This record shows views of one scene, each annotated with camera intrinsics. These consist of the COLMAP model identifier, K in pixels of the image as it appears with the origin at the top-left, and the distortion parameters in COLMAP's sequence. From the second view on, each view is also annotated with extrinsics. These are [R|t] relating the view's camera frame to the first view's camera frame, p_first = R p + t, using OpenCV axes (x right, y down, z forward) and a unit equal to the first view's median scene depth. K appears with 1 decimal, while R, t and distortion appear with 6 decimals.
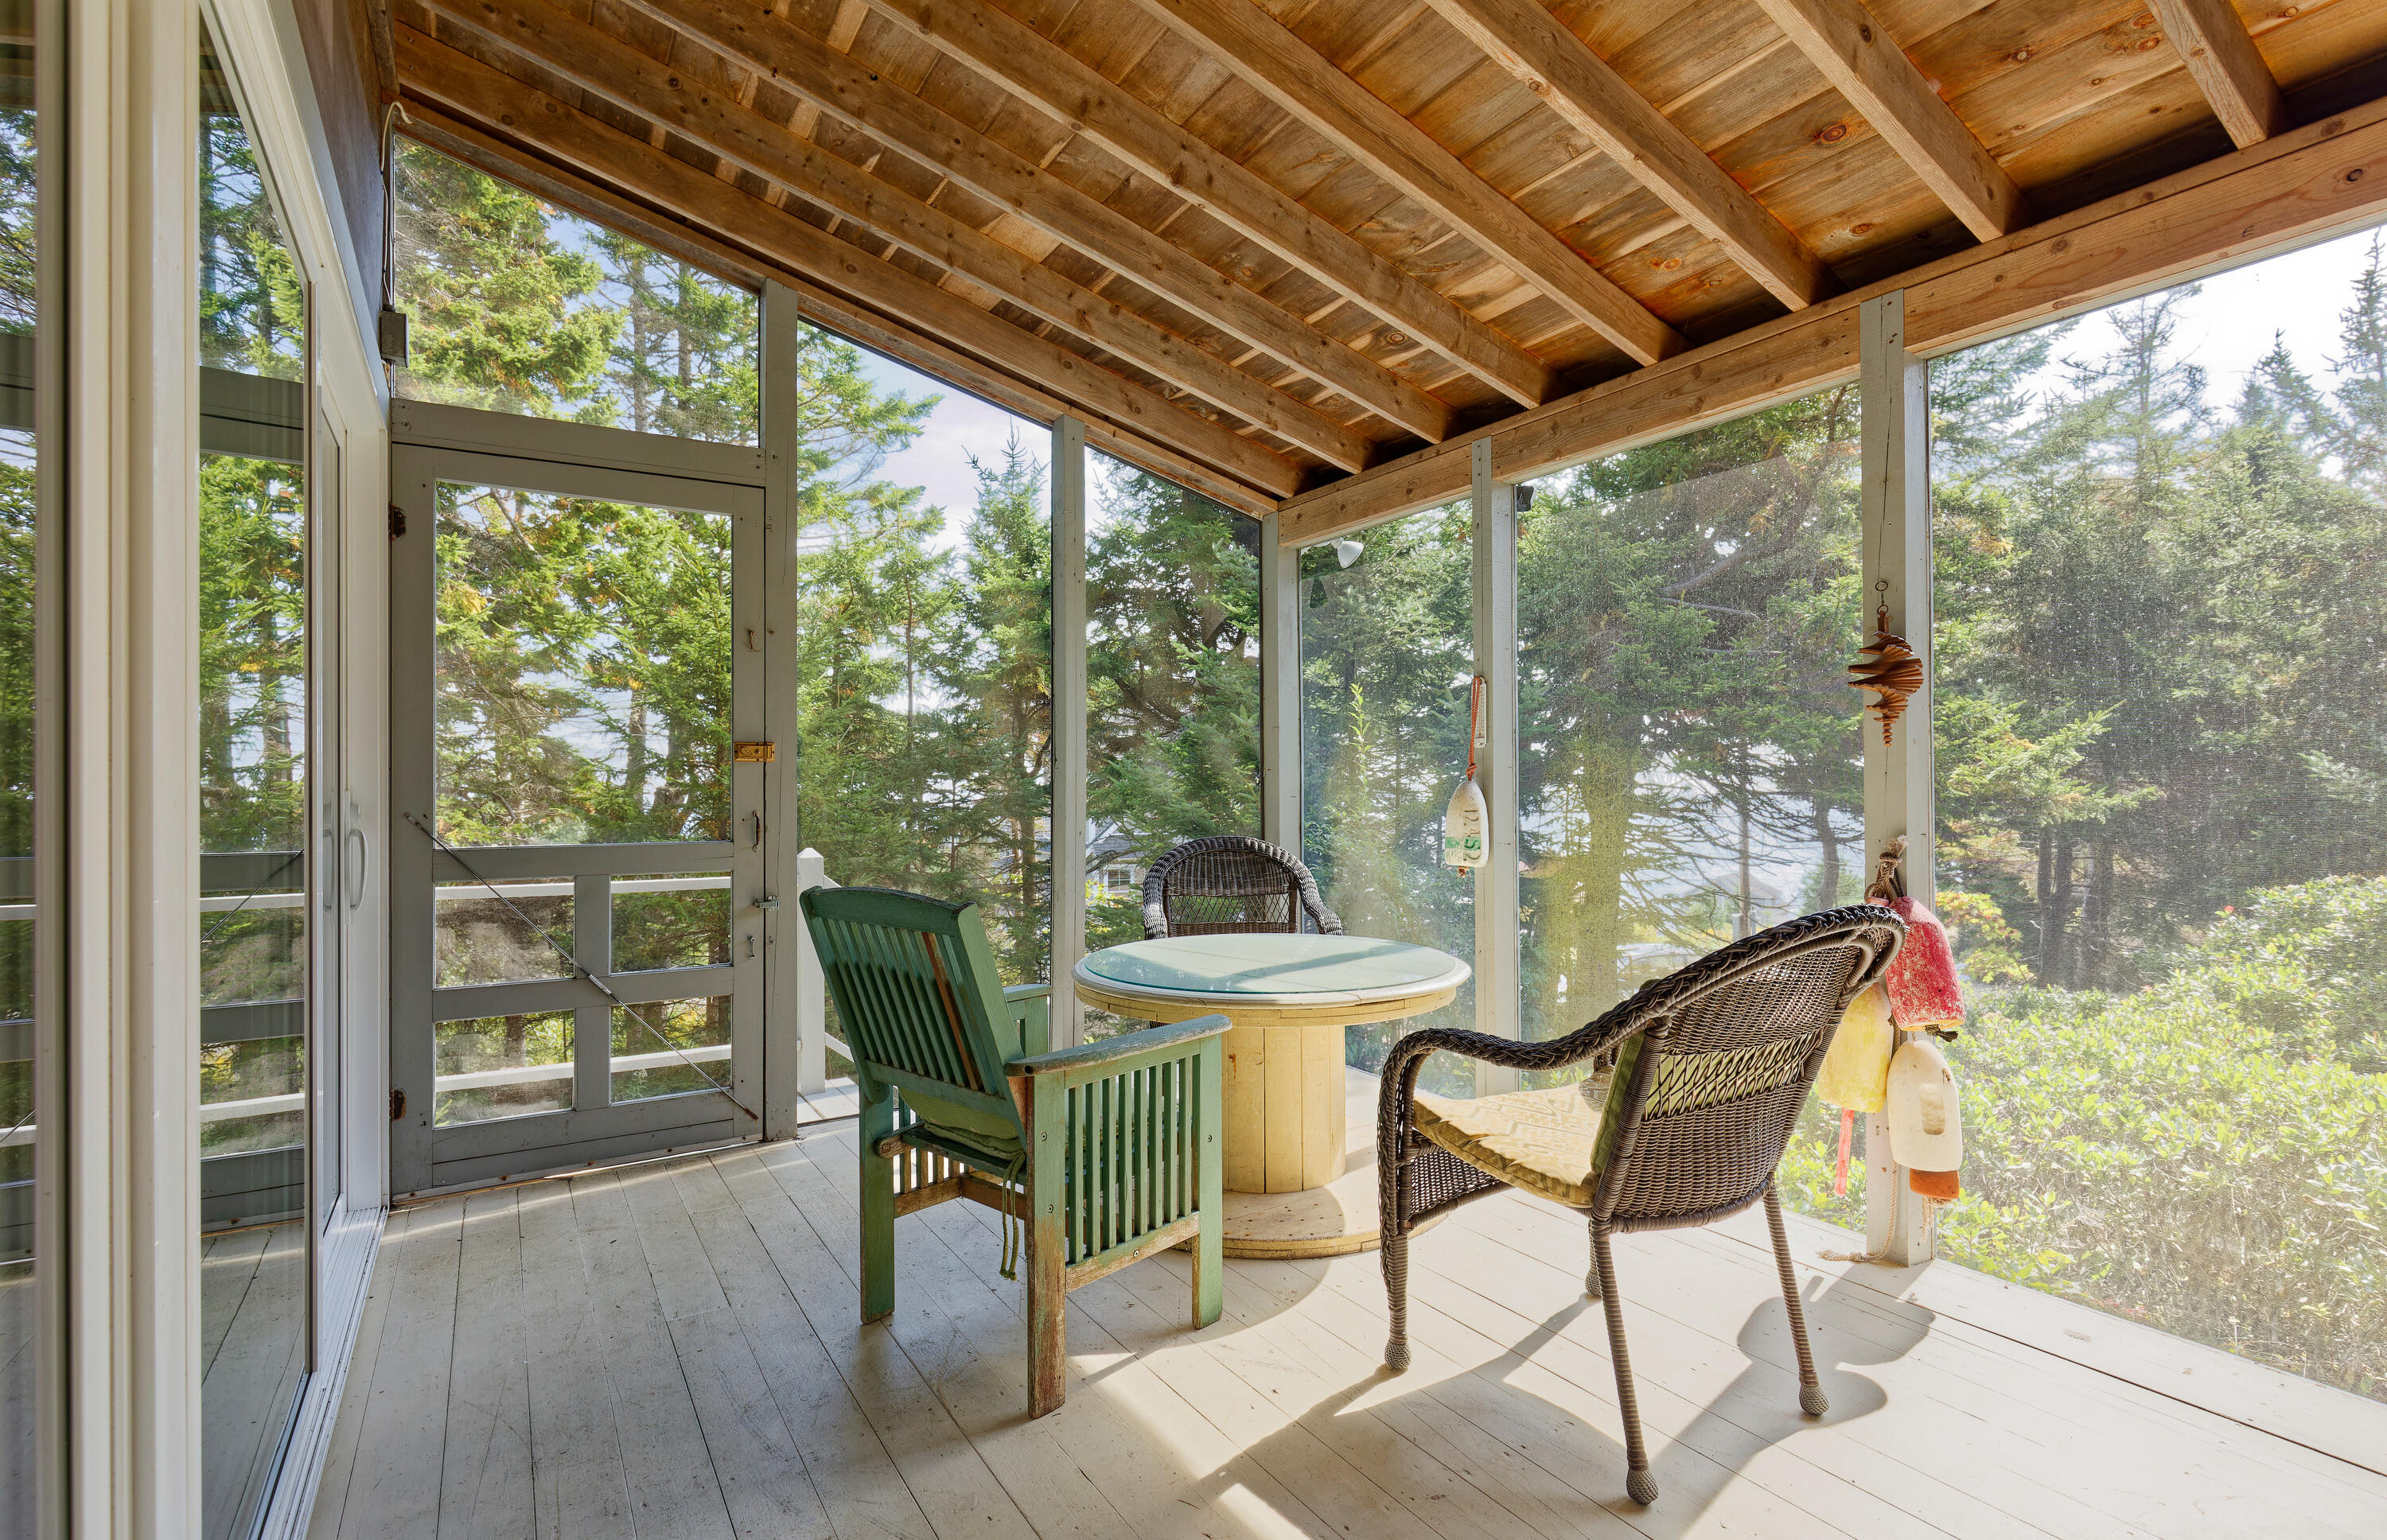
lens RADIAL K [[1142.6, 0, 1188.2], [0, 1142.6, 781.0], [0, 0, 1]] dist [0.005593, 0.000407]
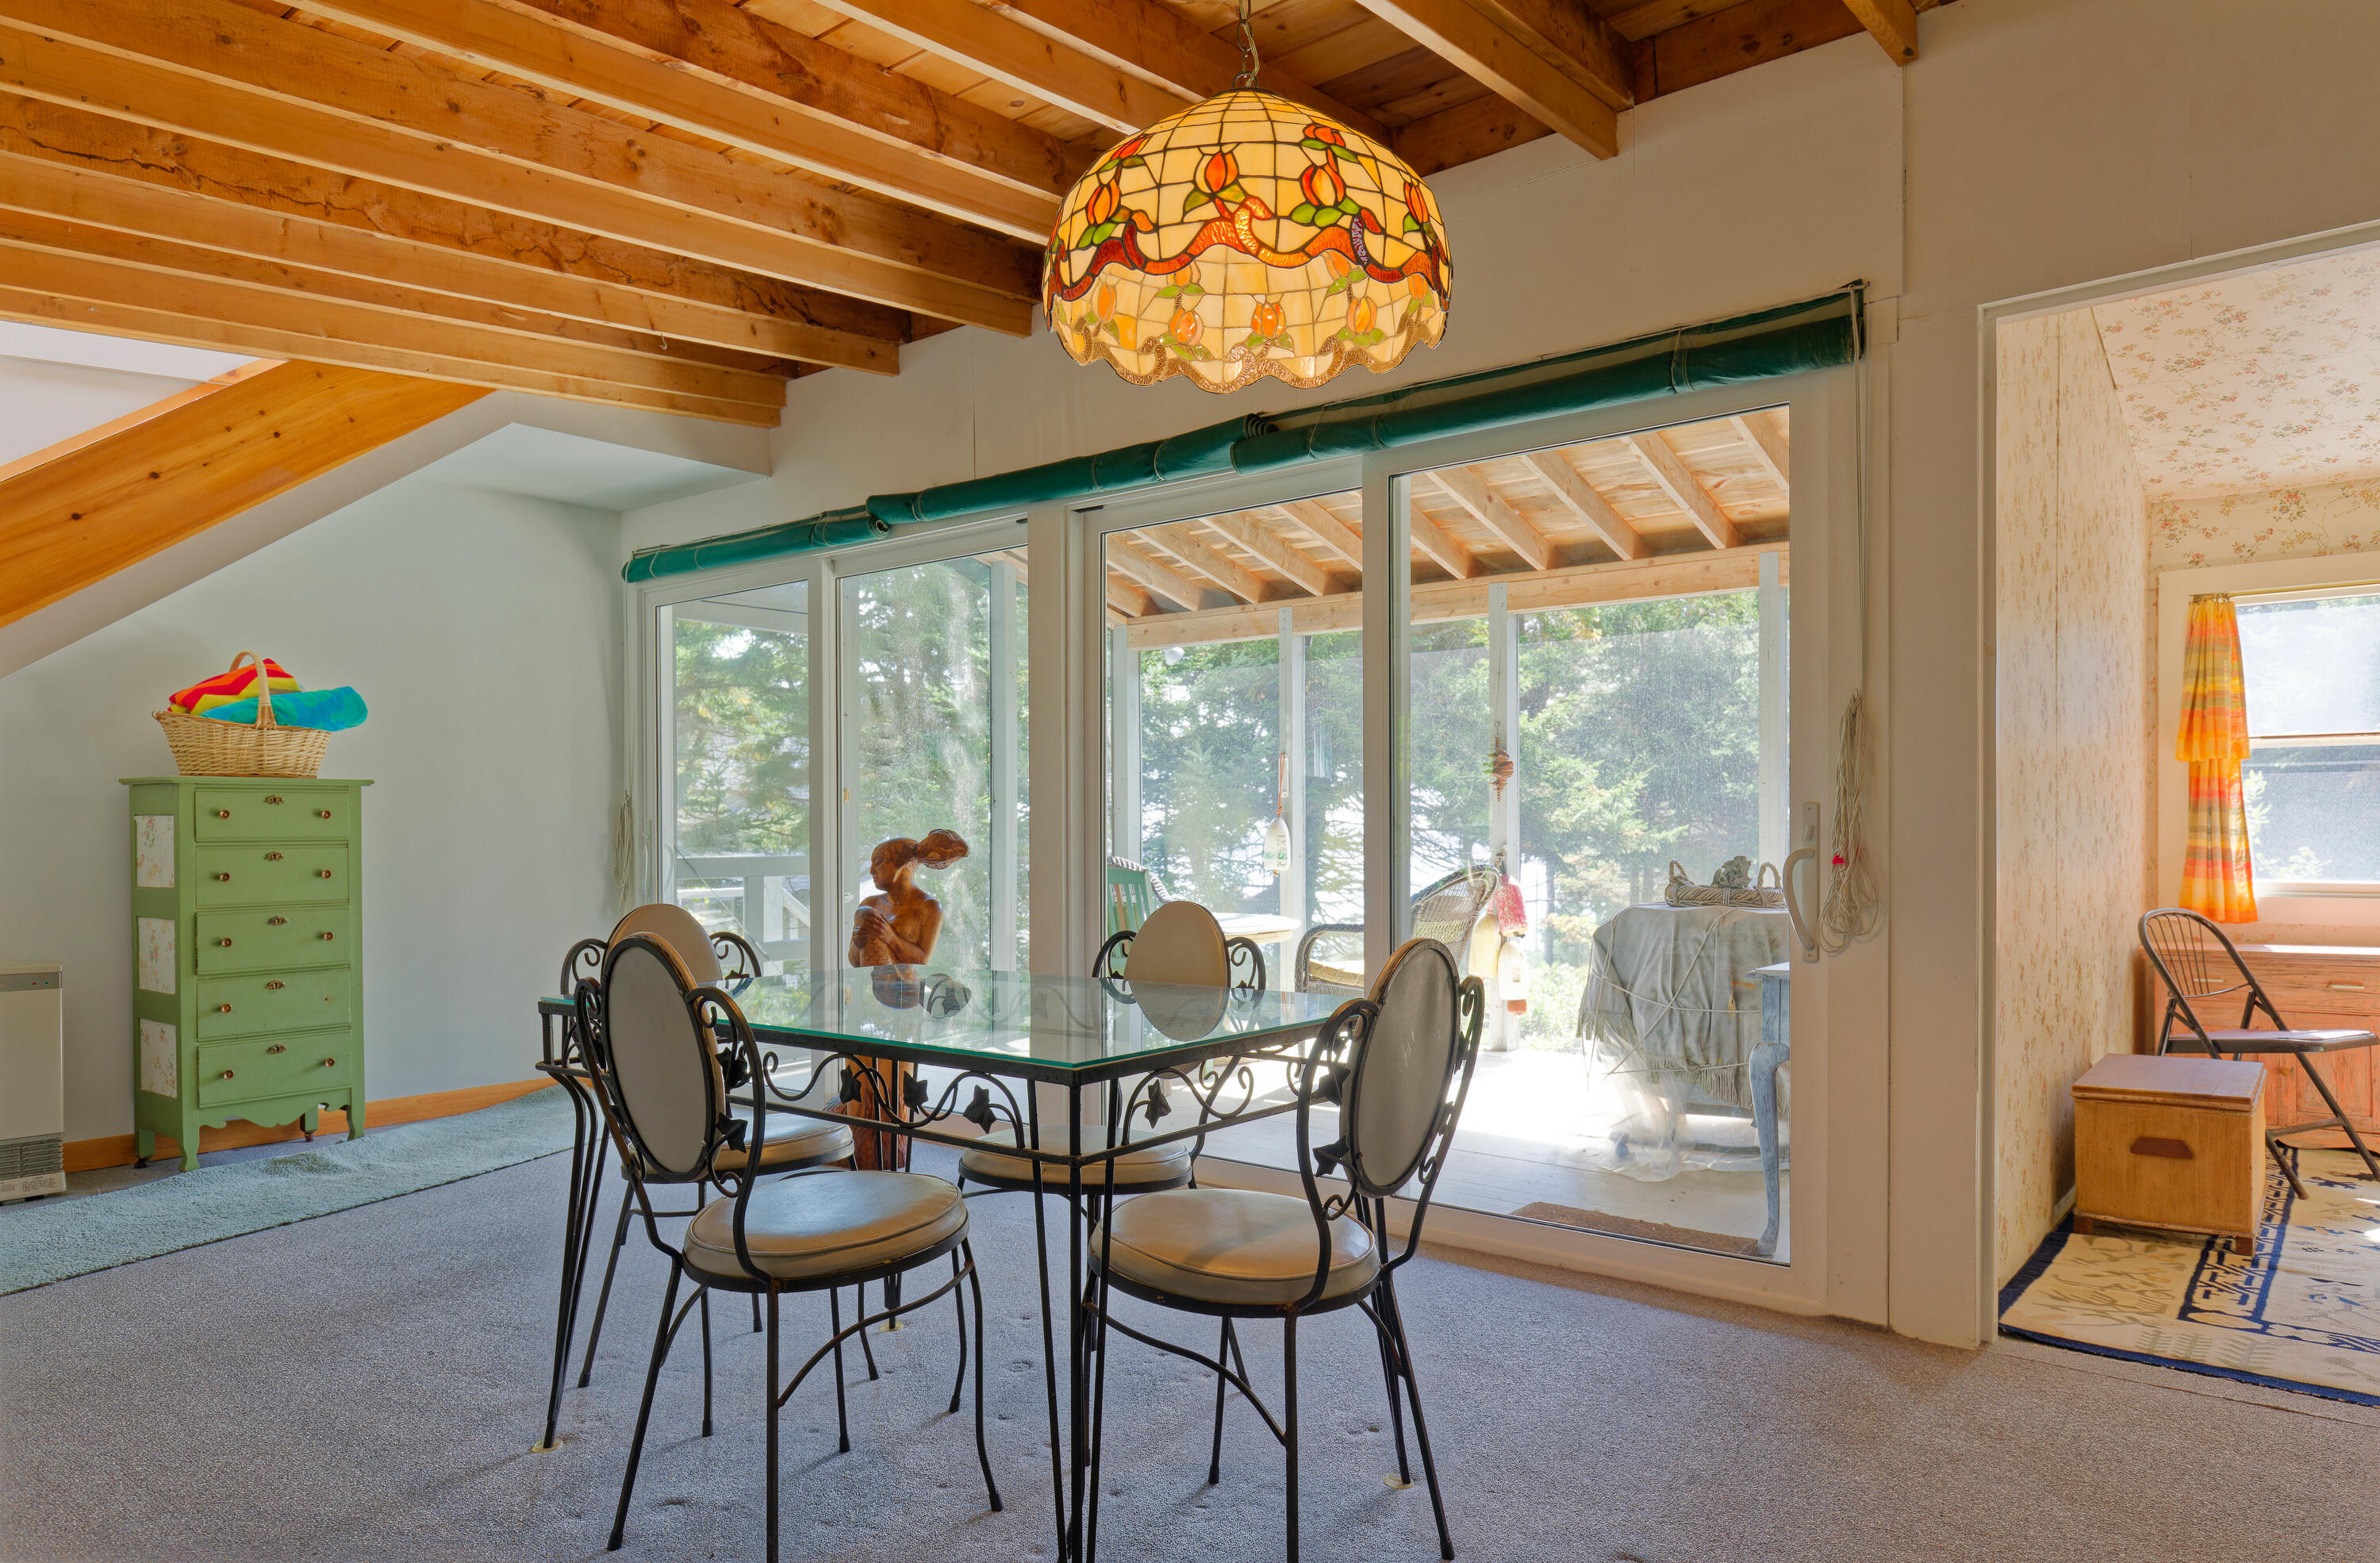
lens RADIAL K [[1459.9, 0, 1192.2], [0, 1459.9, 793.2], [0, 0, 1]] dist [-0.004788, 0.006705]
pose [[0.948727, 0.012535, 0.315847, -0.456367], [-0.007624, 0.999830, -0.016780, 0.000797], [-0.316003, 0.013511, 0.948662, -0.807202]]
